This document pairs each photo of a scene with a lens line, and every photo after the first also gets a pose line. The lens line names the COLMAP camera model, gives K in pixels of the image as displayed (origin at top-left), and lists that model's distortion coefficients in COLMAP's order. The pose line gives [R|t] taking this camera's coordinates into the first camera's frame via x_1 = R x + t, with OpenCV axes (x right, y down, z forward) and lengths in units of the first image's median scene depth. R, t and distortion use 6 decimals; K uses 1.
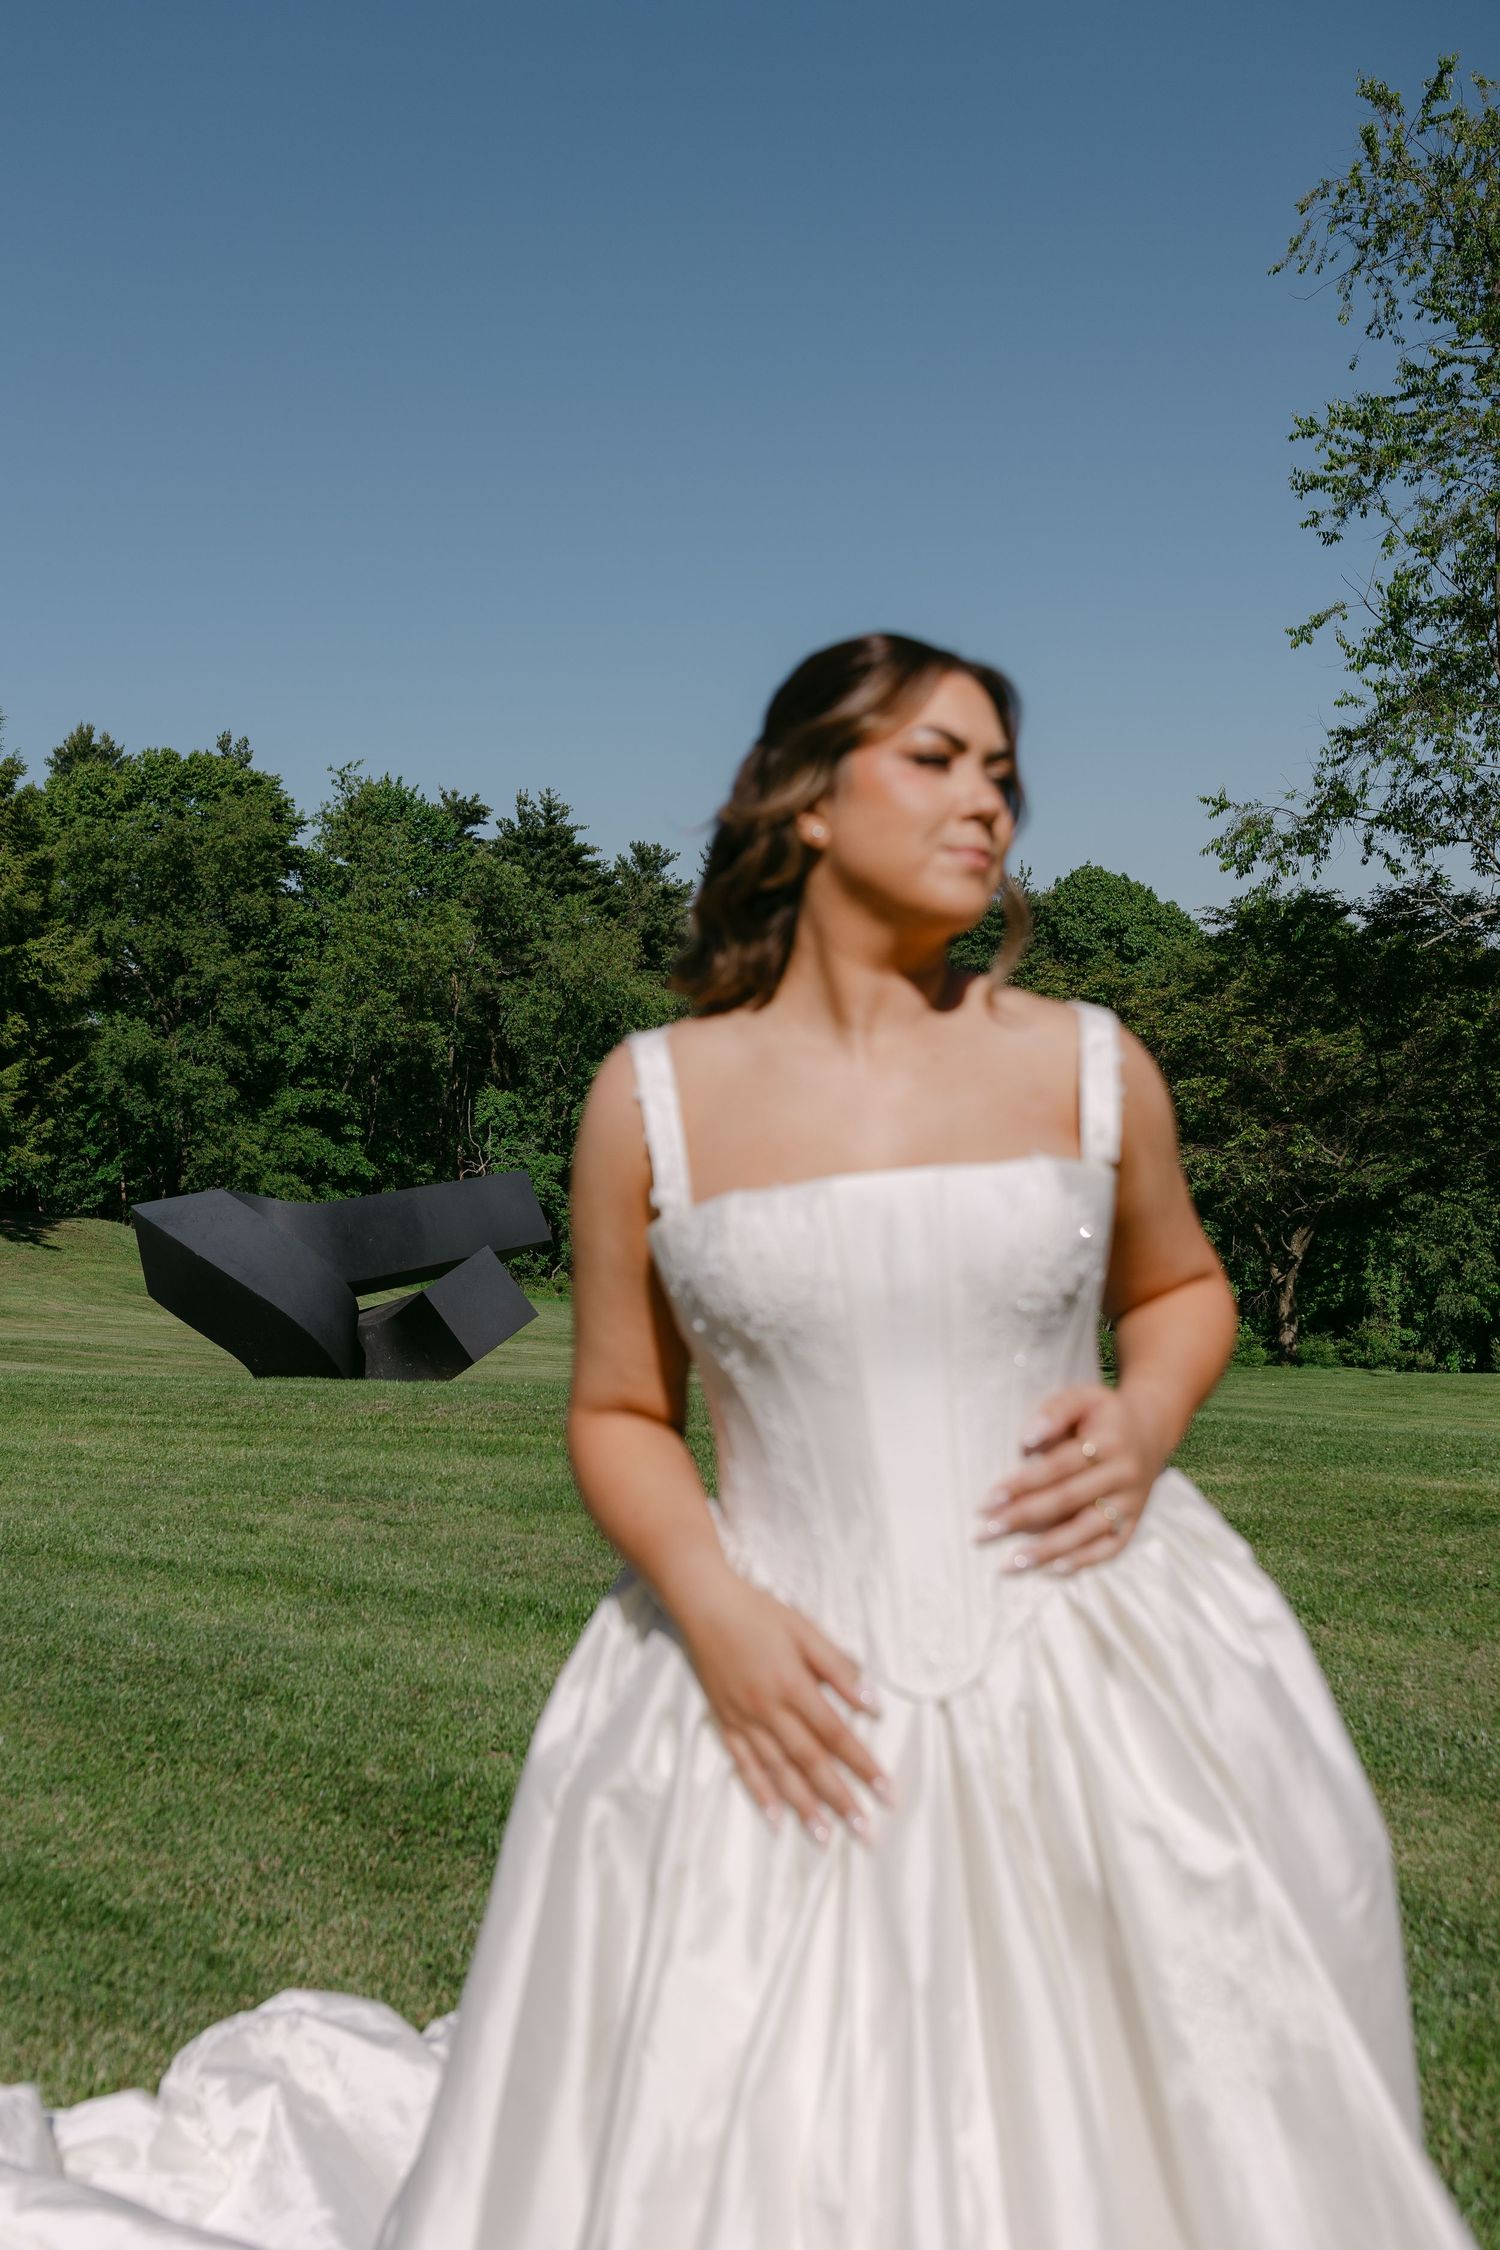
lens RADIAL K [[2342.7, 0, 750.5], [0, 2342.7, 1111.8], [0, 0, 1]] dist [-0.007387, 0.000000]
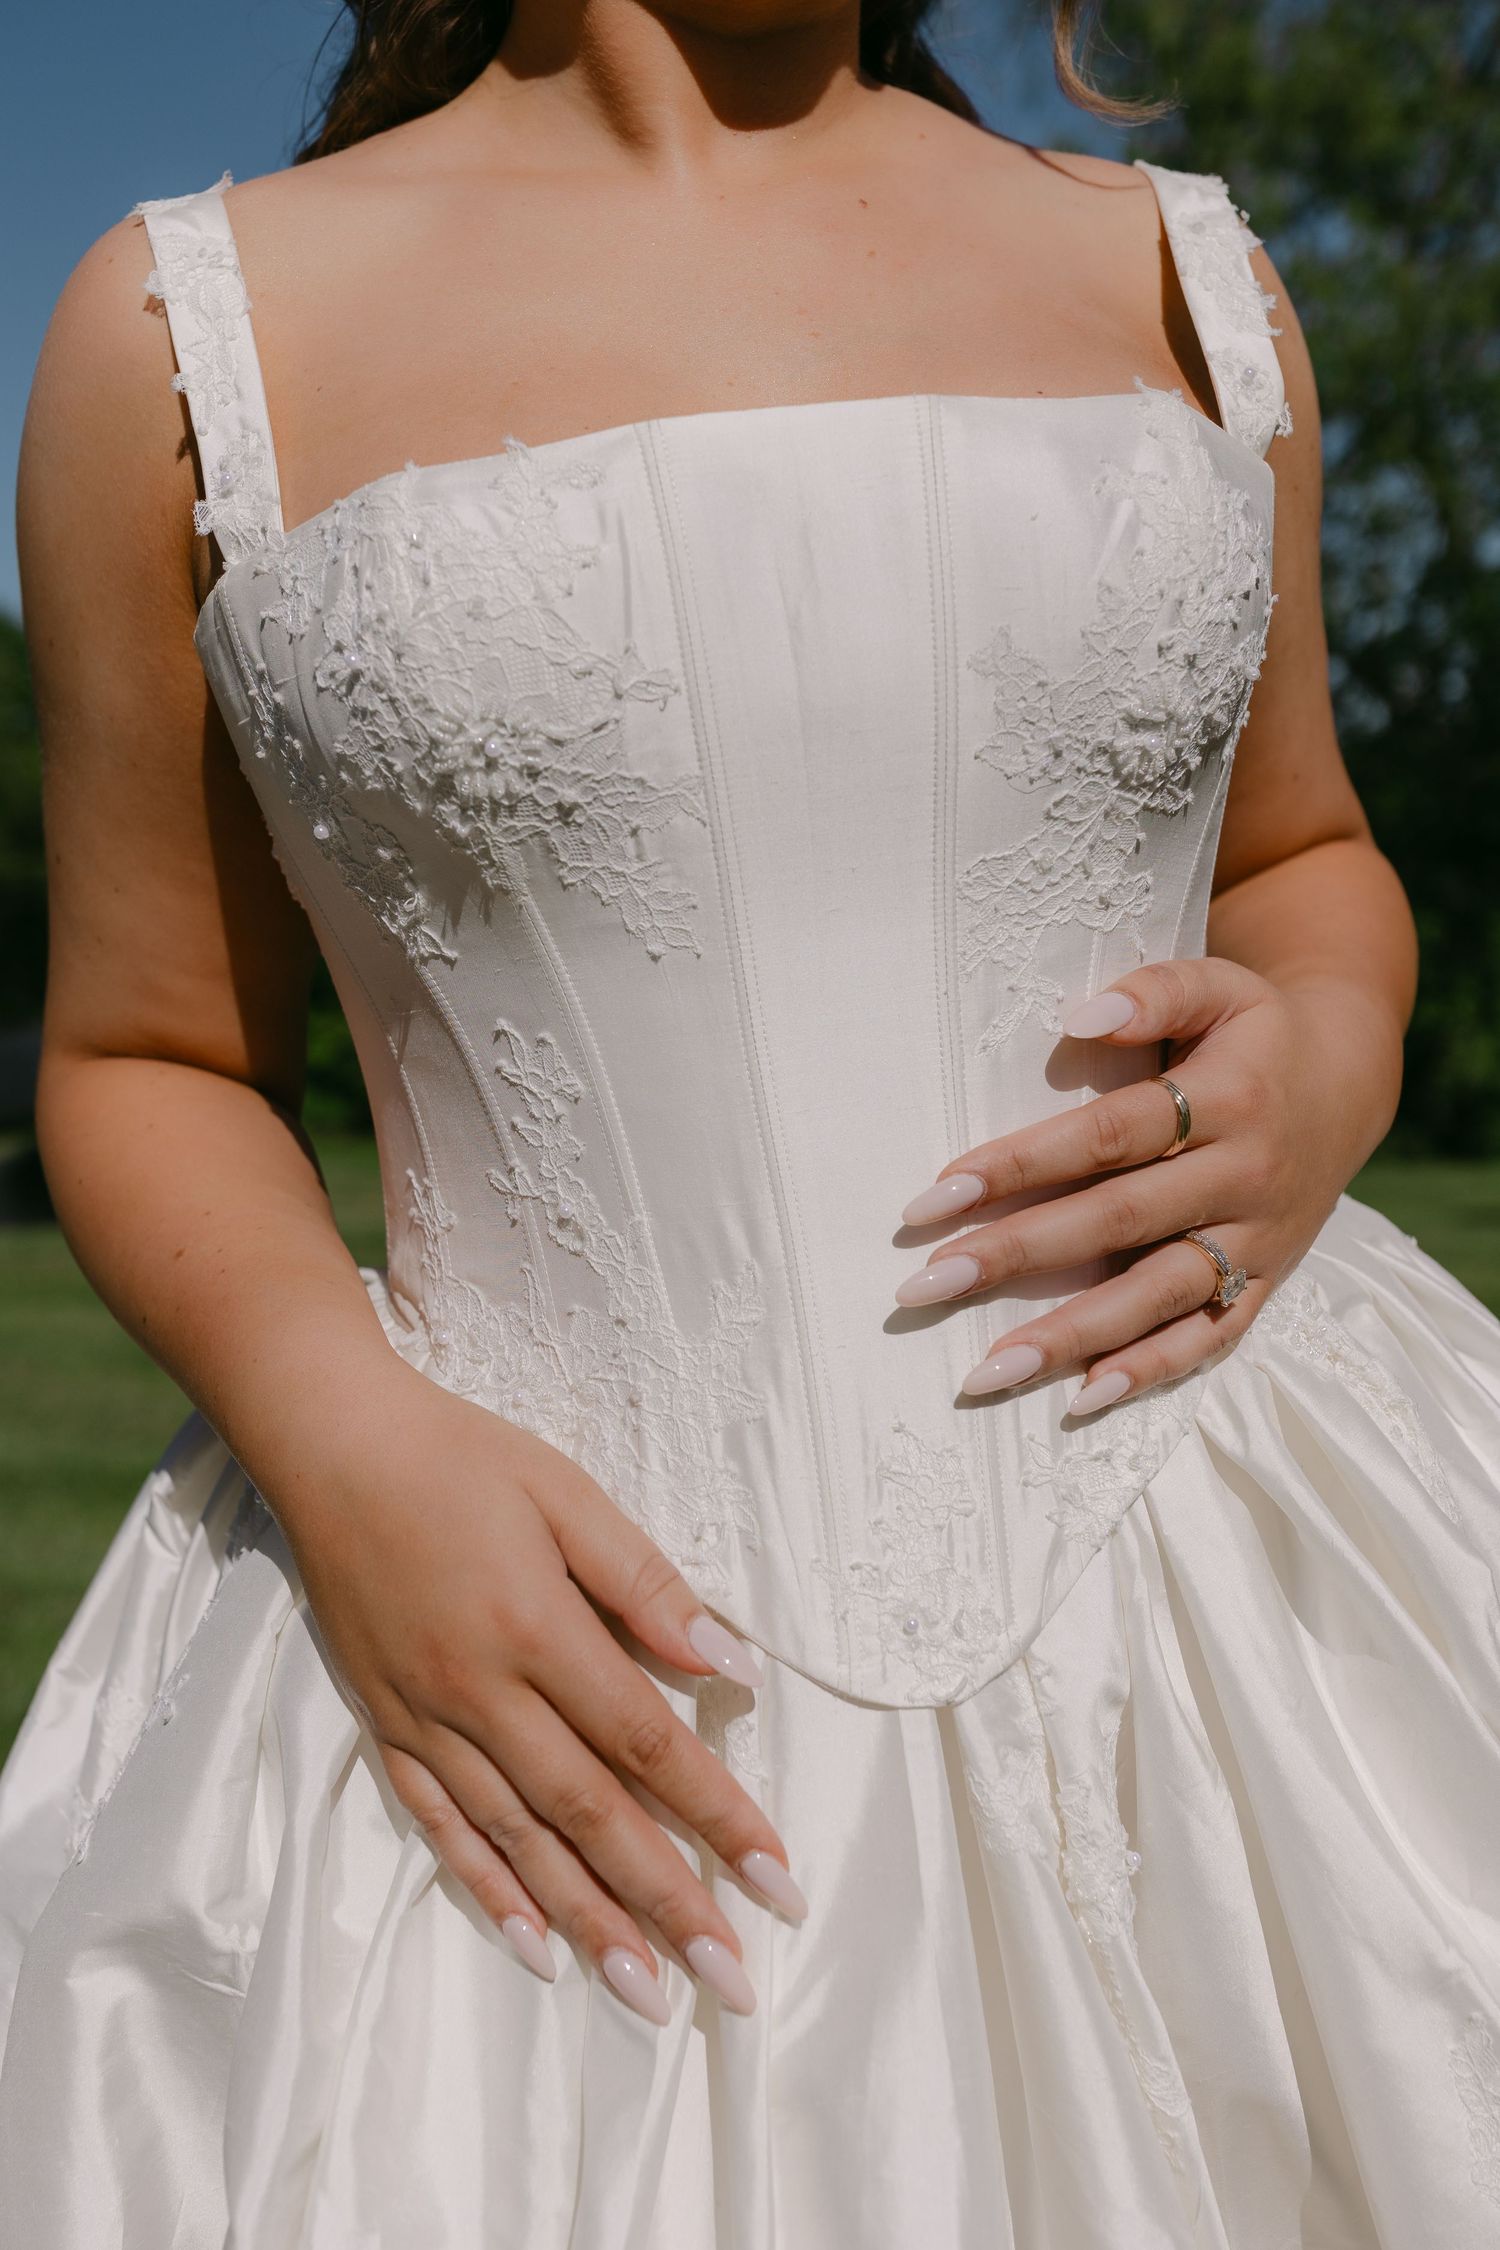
lens RADIAL K [[2342.7, 0, 770.2], [0, 2342.7, 1103.6], [0, 0, 1]] dist [-0.007387, 0.000000]
pose [[0.988245, -0.024569, 0.150891, -0.005932], [0.012557, 0.996712, 0.080050, 0.084475], [-0.152362, -0.077214, 0.985304, 0.457878]]
